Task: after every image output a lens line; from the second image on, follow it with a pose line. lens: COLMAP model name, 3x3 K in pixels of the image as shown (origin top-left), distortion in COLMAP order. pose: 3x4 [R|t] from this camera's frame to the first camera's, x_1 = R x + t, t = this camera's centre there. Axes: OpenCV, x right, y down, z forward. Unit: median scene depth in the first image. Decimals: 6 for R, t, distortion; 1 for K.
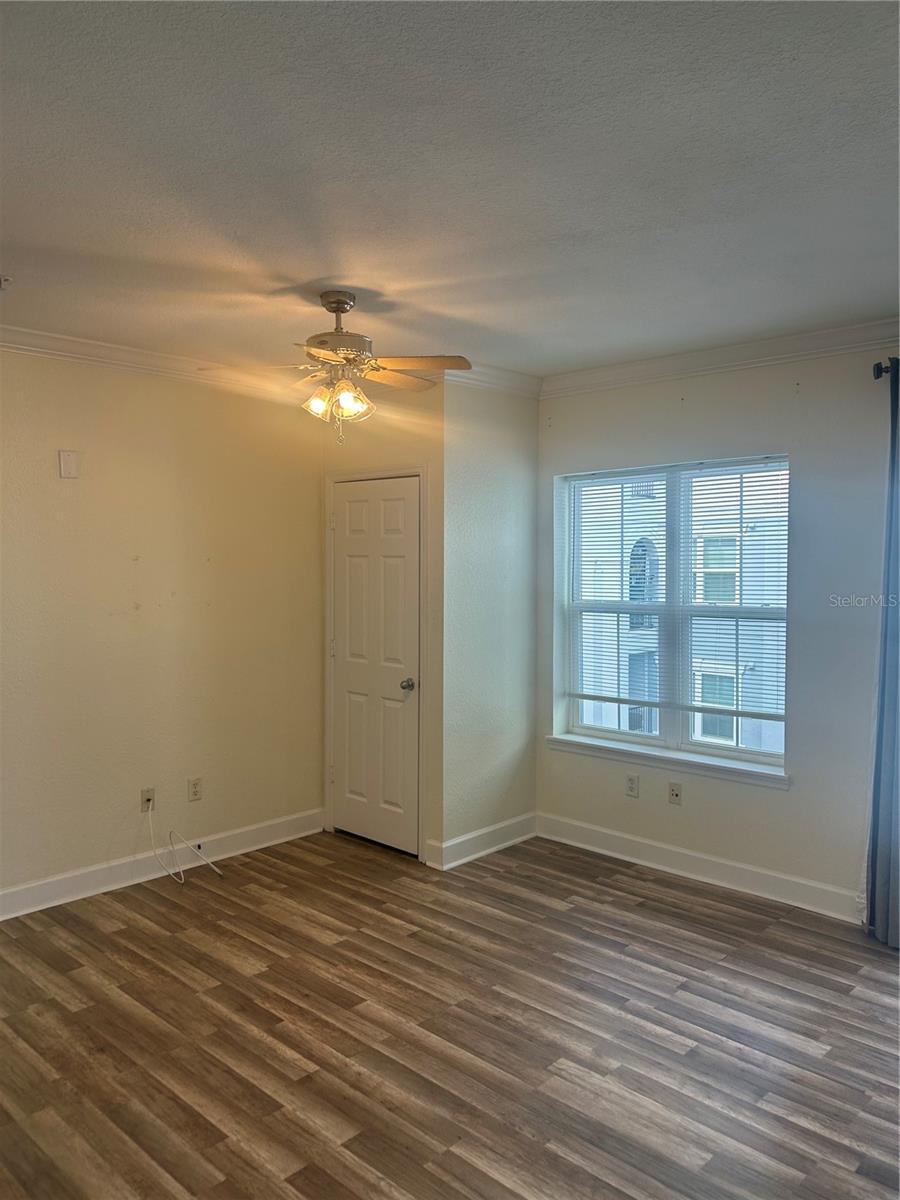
lens RADIAL K [[899.5, 0, 450.0], [0, 899.5, 600.0], [0, 0, 1]] dist [0.046673, -0.053675]
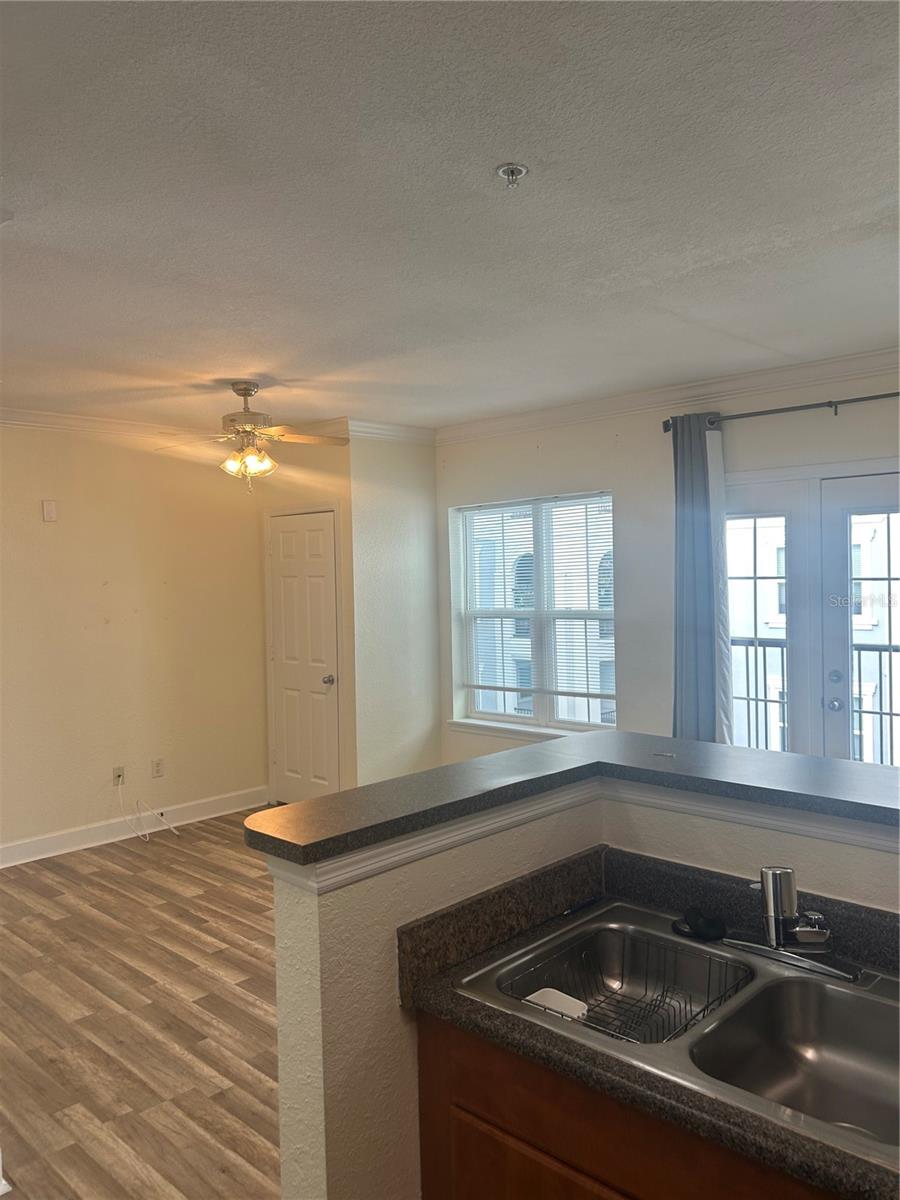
lens RADIAL K [[884.2, 0, 450.0], [0, 884.2, 600.0], [0, 0, 1]] dist [0.000457, -0.000081]
pose [[0.999733, -0.022482, 0.005333, 0.162165], [0.022560, 0.999632, -0.015094, 0.009031], [-0.004992, 0.015210, 0.999872, -0.299780]]
